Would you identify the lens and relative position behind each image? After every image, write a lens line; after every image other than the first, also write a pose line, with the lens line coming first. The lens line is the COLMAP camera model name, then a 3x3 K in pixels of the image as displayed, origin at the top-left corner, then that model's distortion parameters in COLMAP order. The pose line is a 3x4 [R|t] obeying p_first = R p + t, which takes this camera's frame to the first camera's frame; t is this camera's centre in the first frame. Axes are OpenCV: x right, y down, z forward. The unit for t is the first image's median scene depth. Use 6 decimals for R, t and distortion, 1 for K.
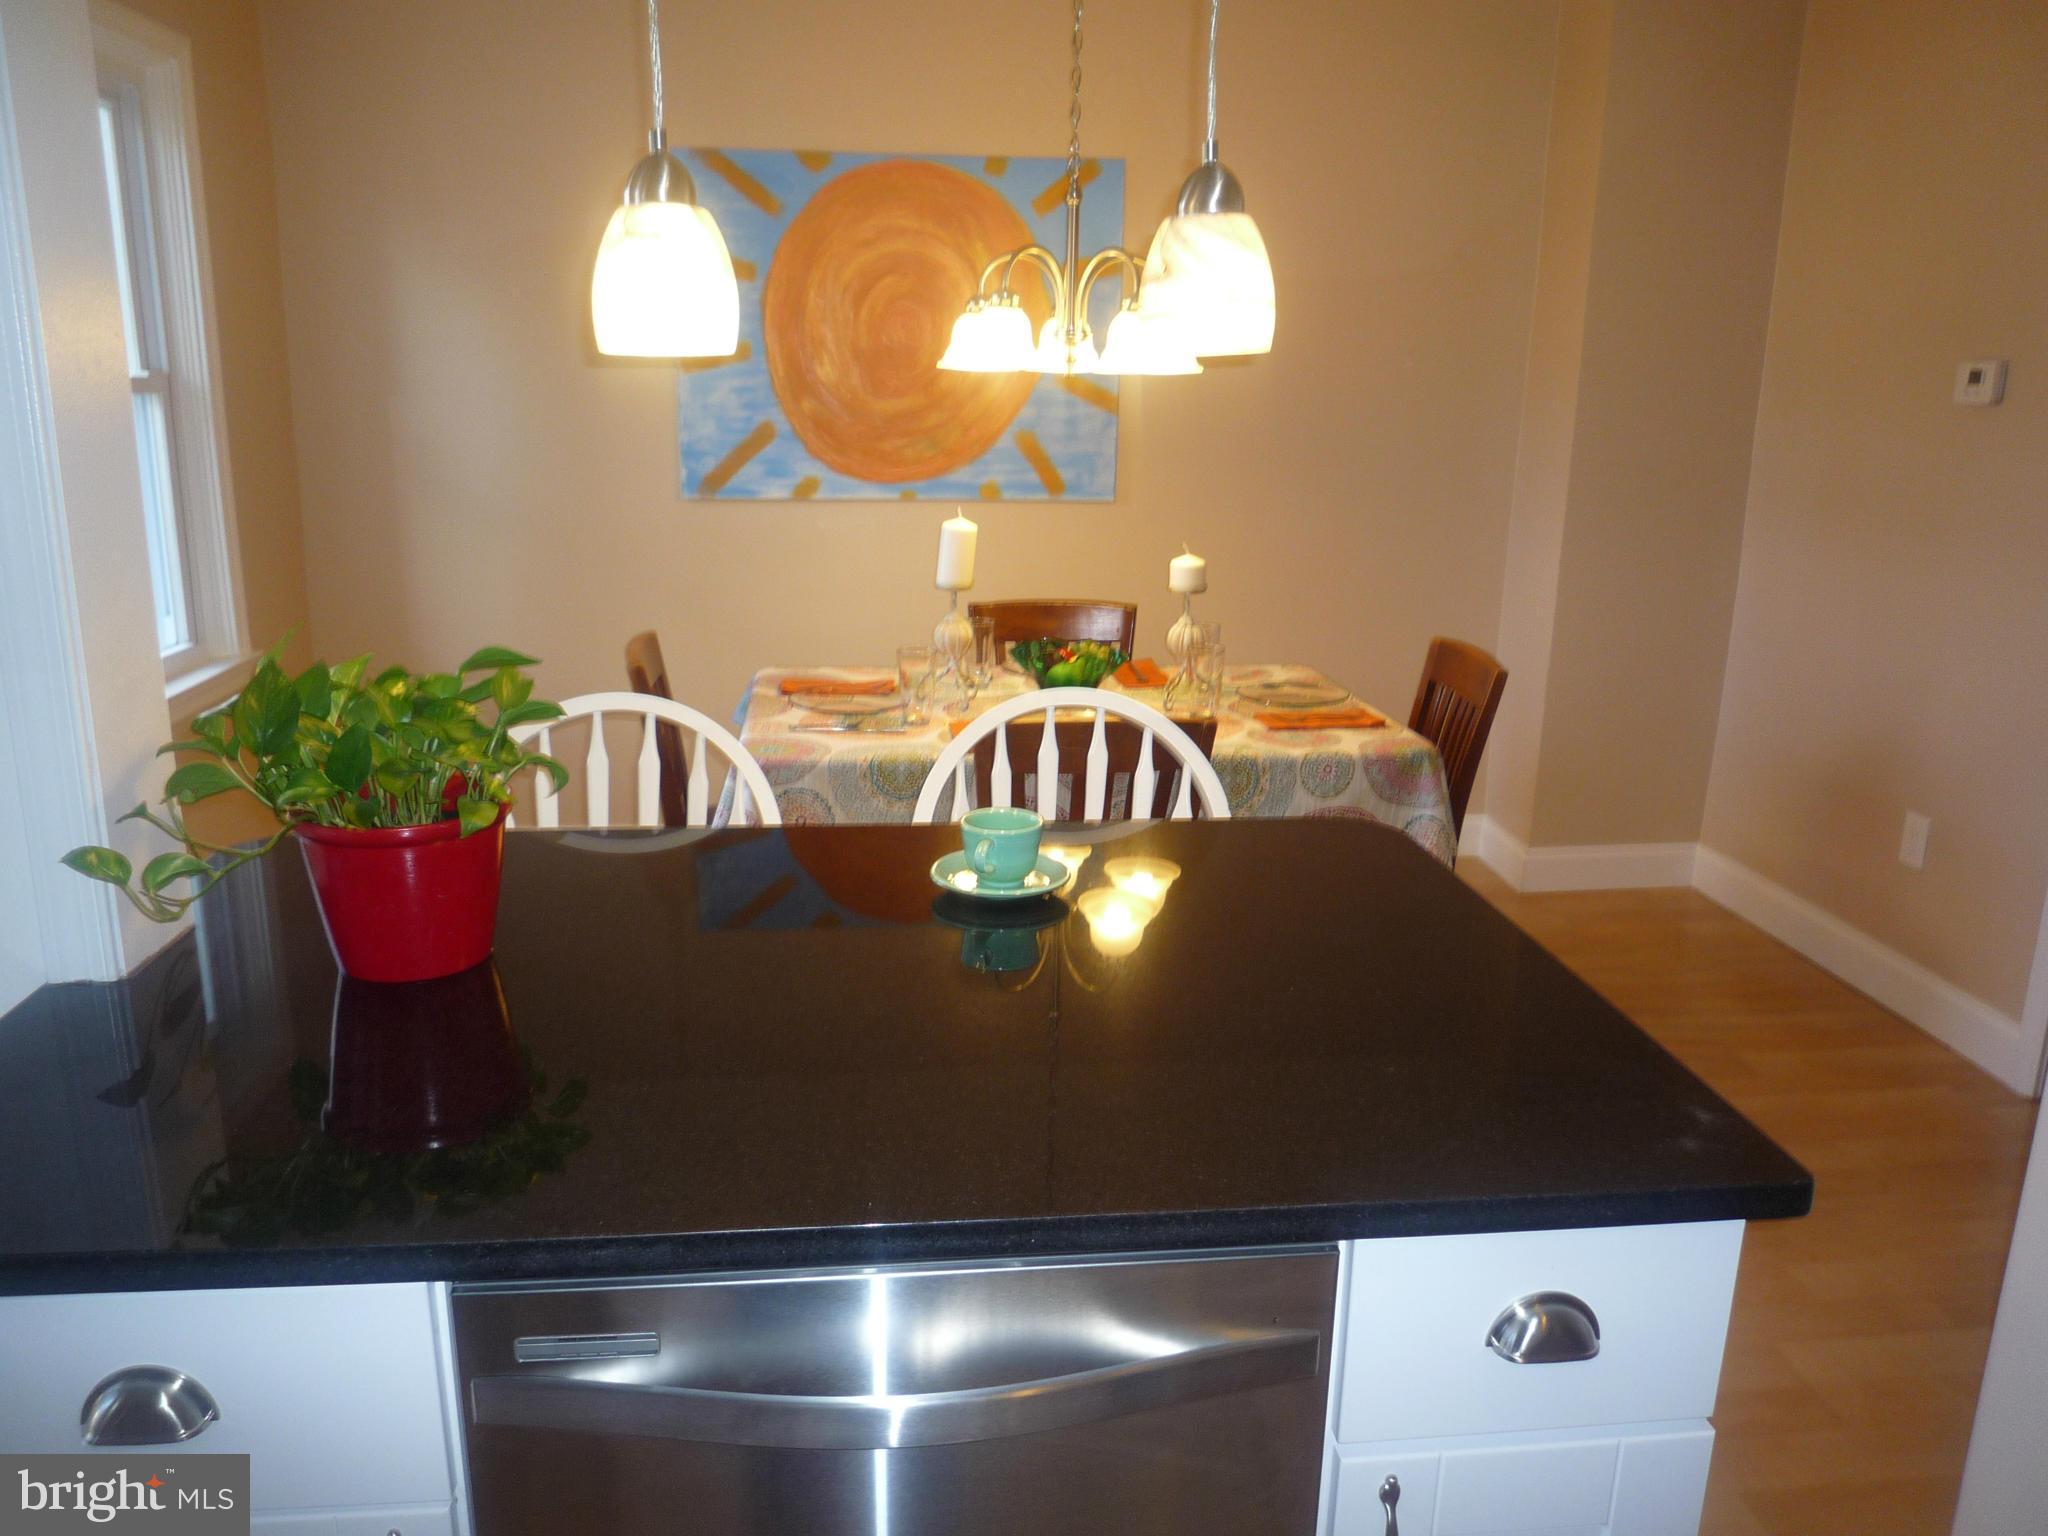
lens RADIAL K [[1524.6, 0, 1028.4], [0, 1524.6, 774.3], [0, 0, 1]] dist [0.007545, -0.062878]
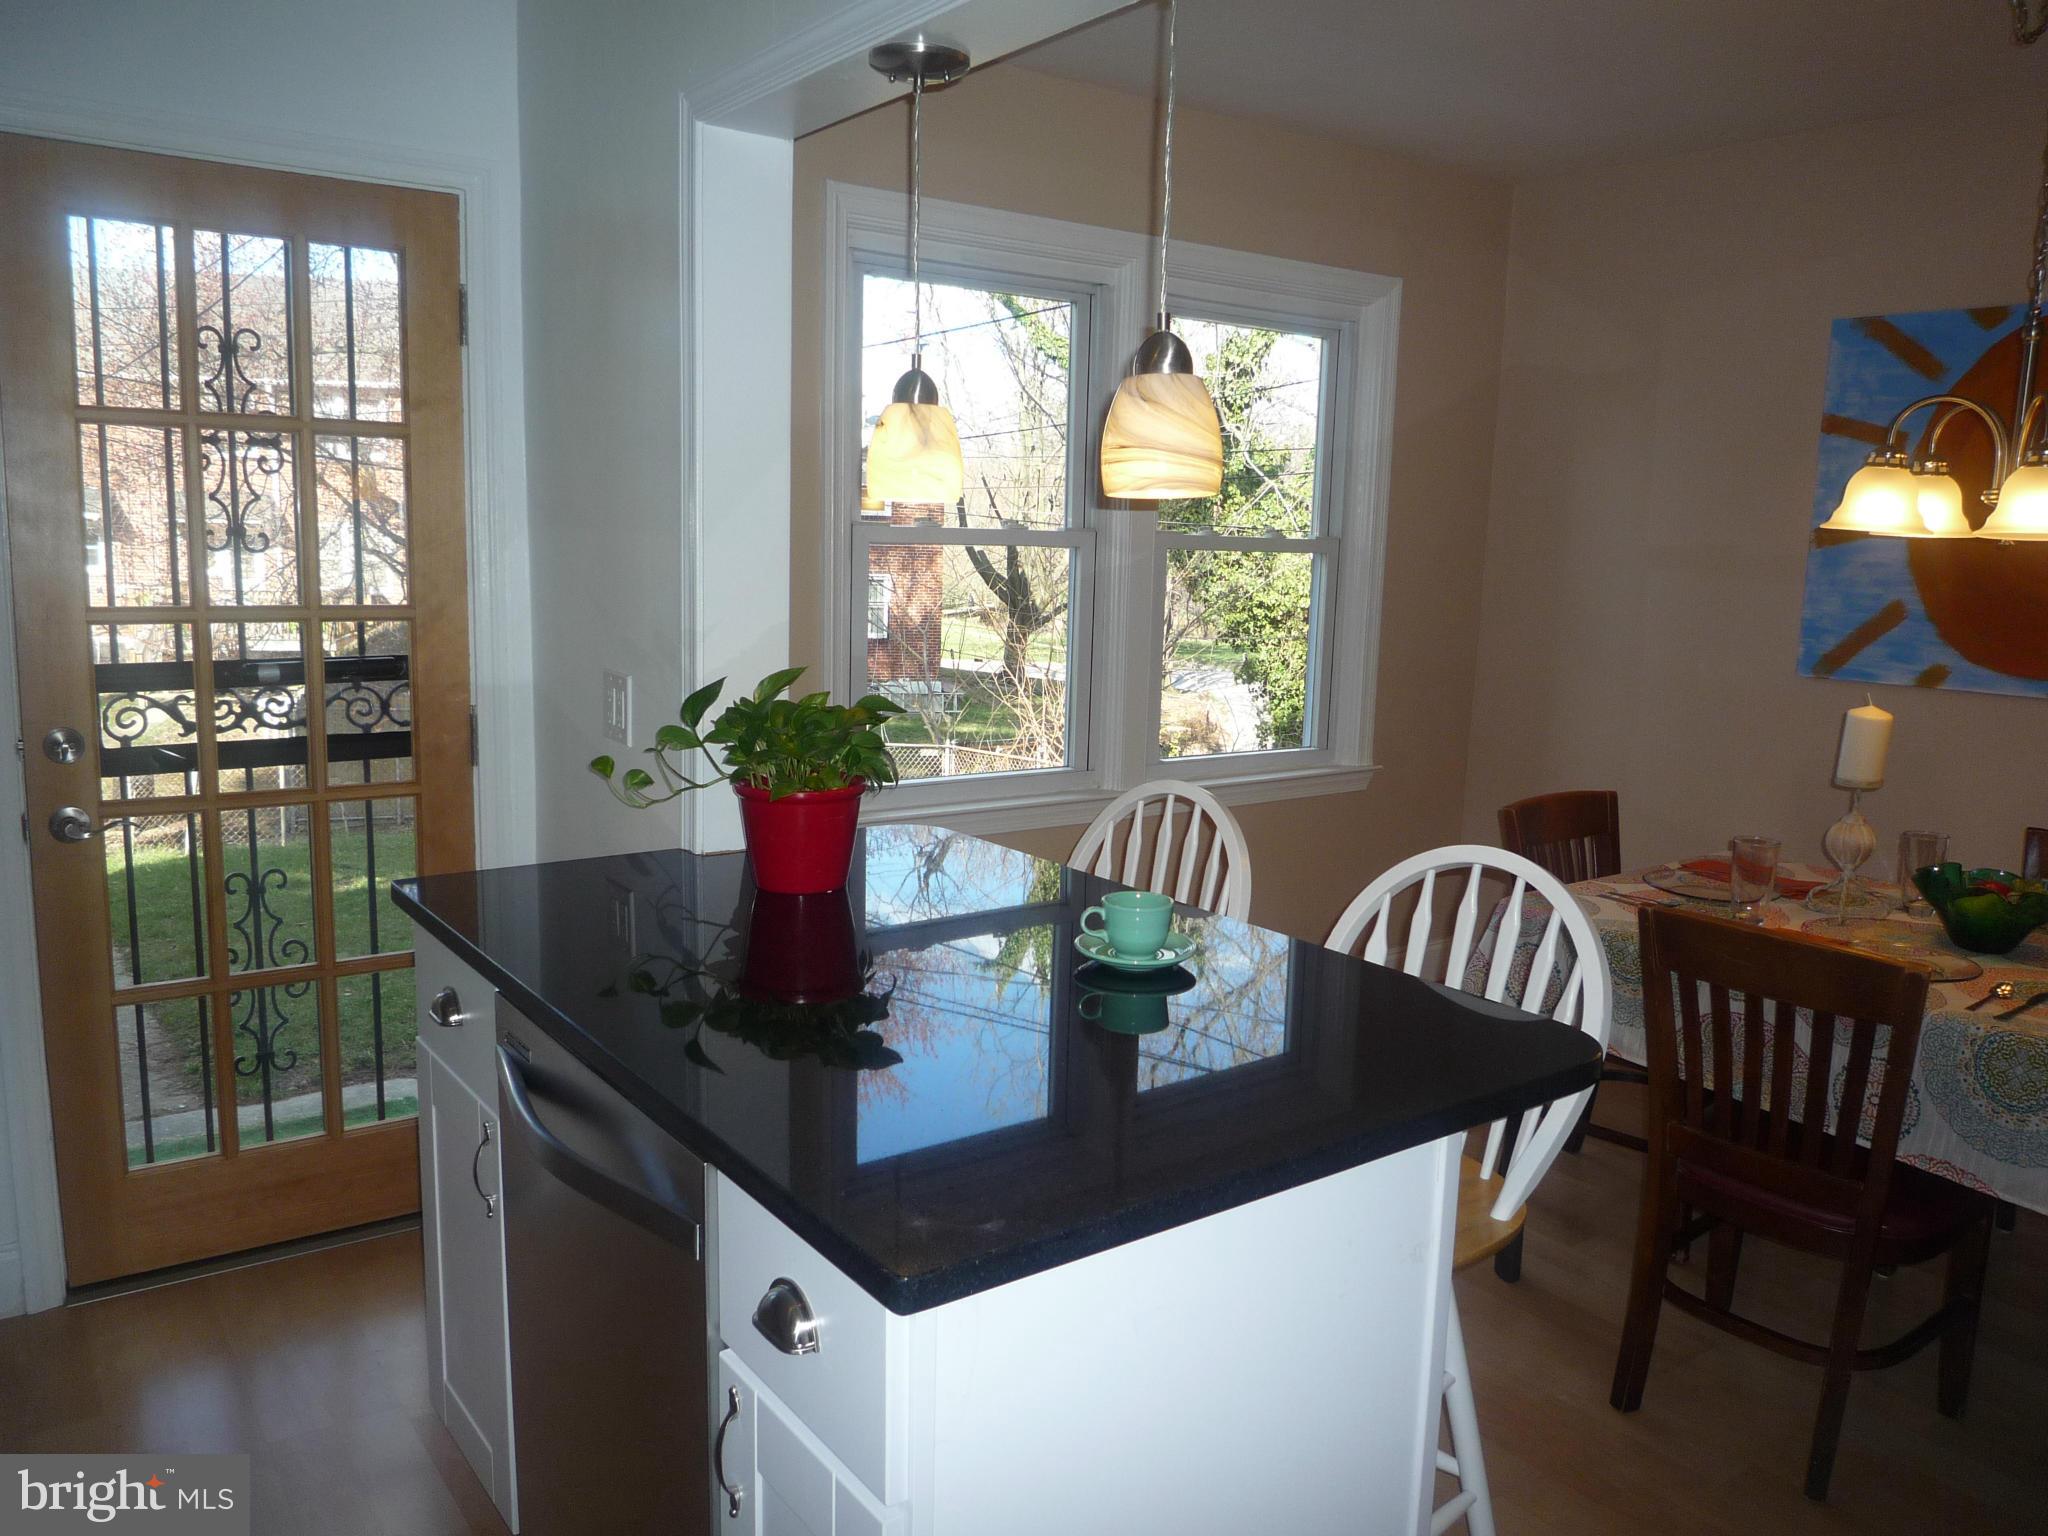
lens RADIAL K [[1524.6, 0, 1028.4], [0, 1524.6, 774.3], [0, 0, 1]] dist [0.007545, -0.062878]
pose [[0.504662, 0.136252, -0.852497, 0.348553], [-0.235556, 0.971731, 0.015864, -0.023655], [0.830560, 0.192805, 0.522491, 0.120029]]
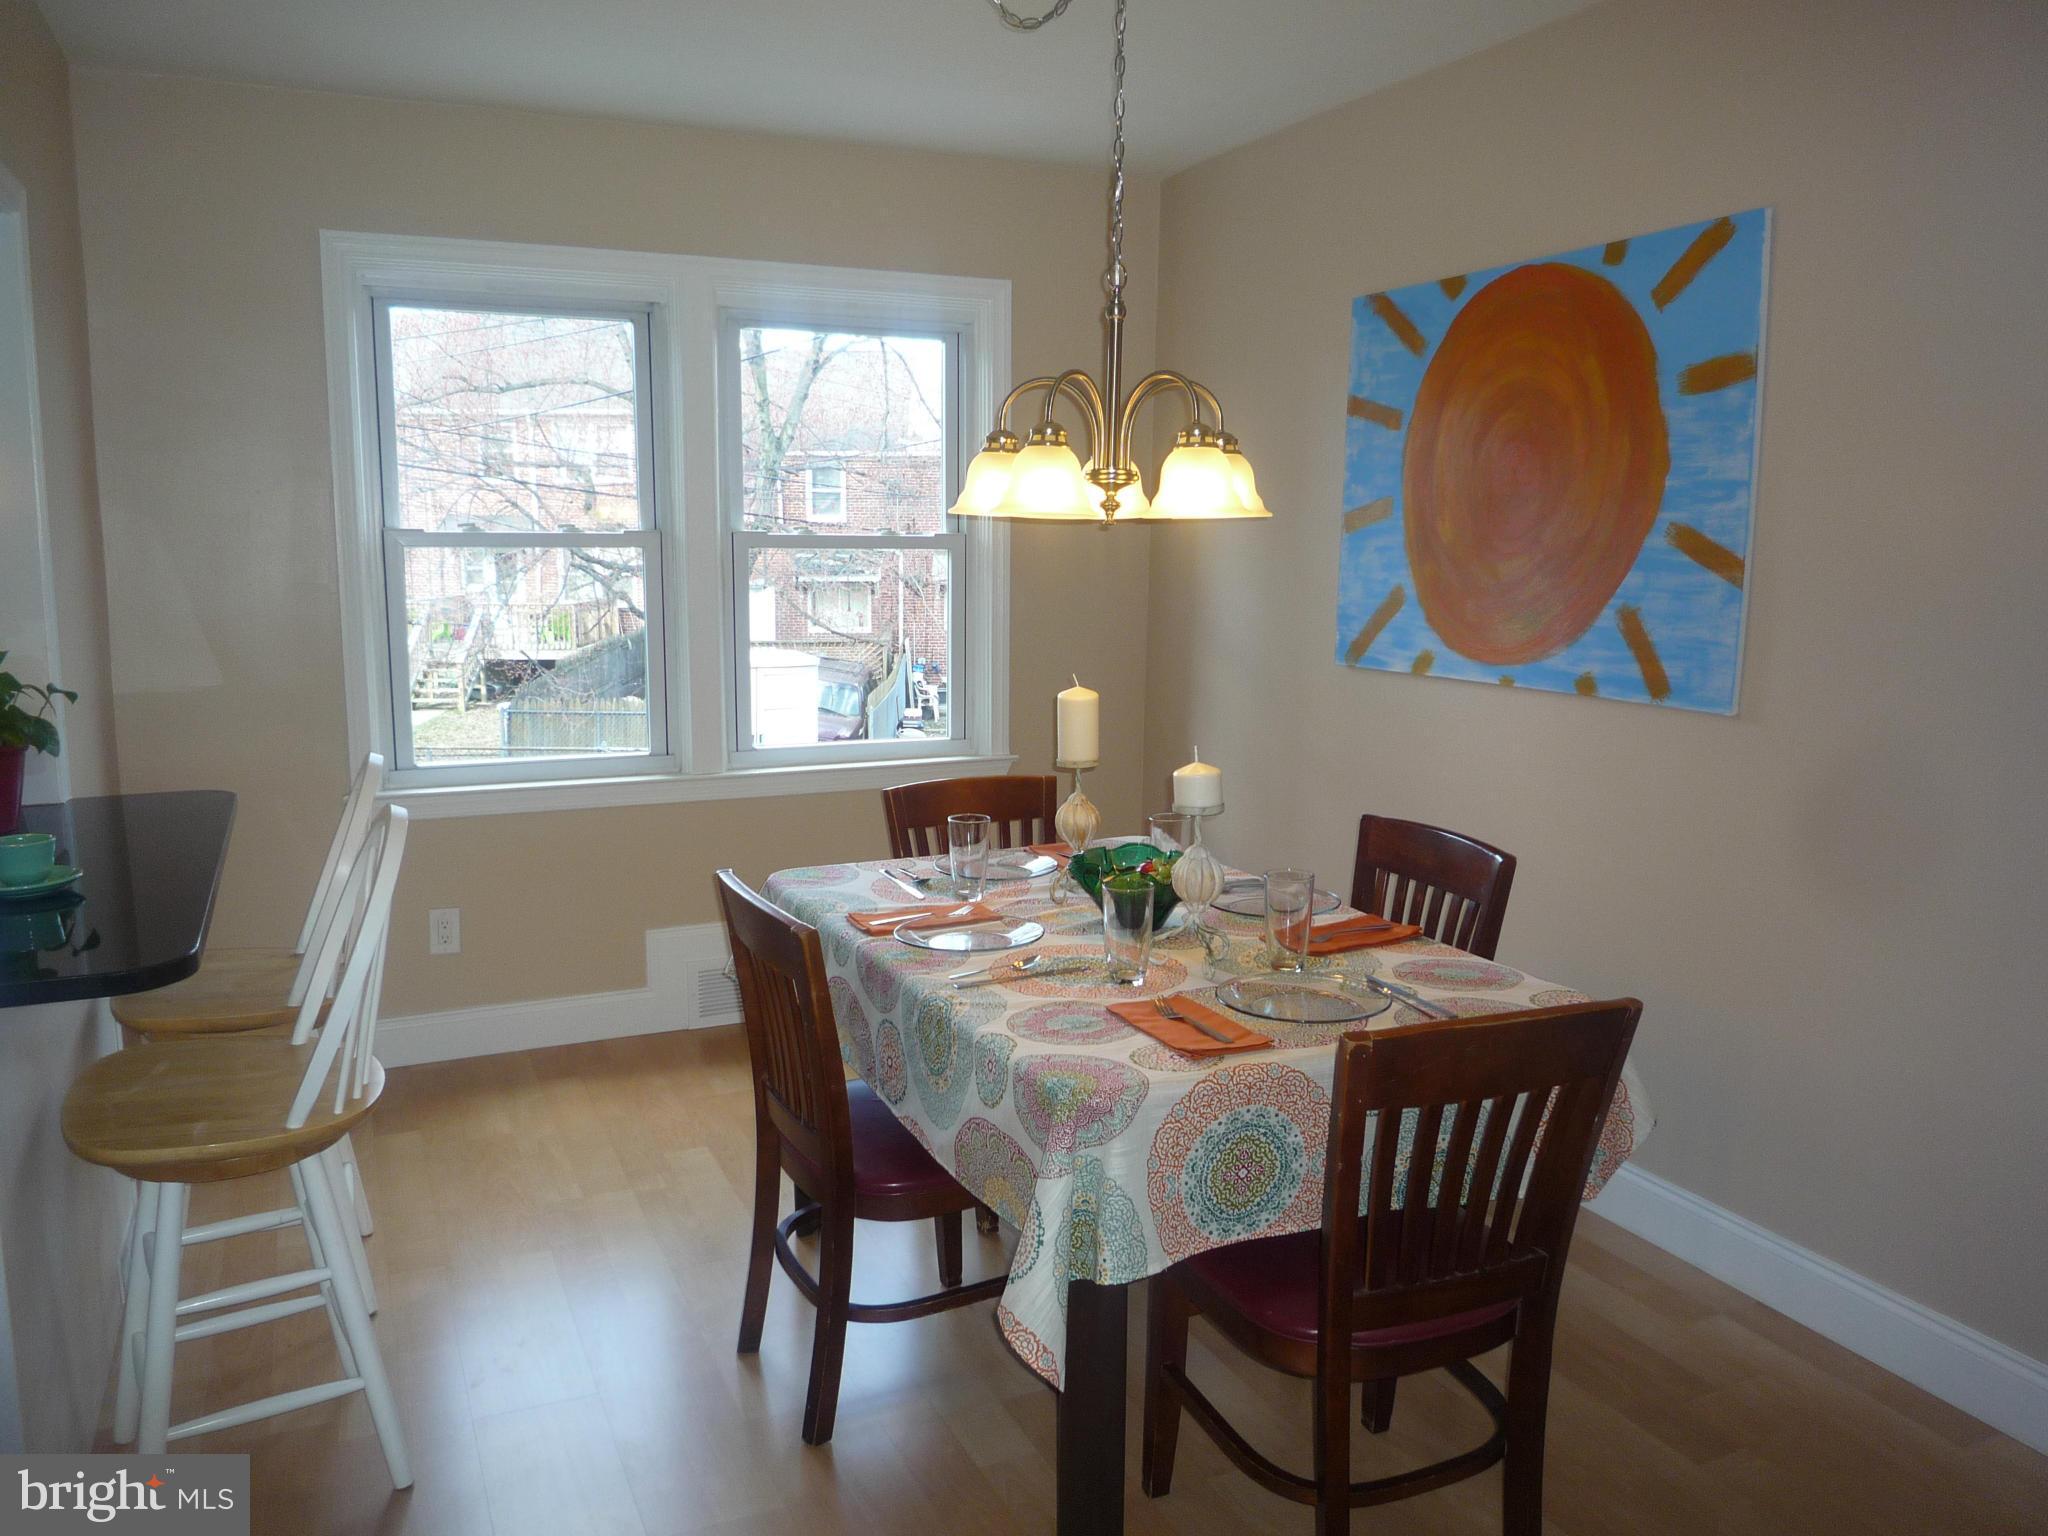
lens RADIAL K [[1521.0, 0, 1024.0], [0, 1521.0, 768.0], [0, 0, 1]] dist [0.000816, -0.054436]
pose [[0.325131, 0.132458, -0.936346, 0.589023], [-0.238097, 0.969711, 0.054503, -0.125087], [0.915205, 0.205221, 0.346821, 0.519010]]
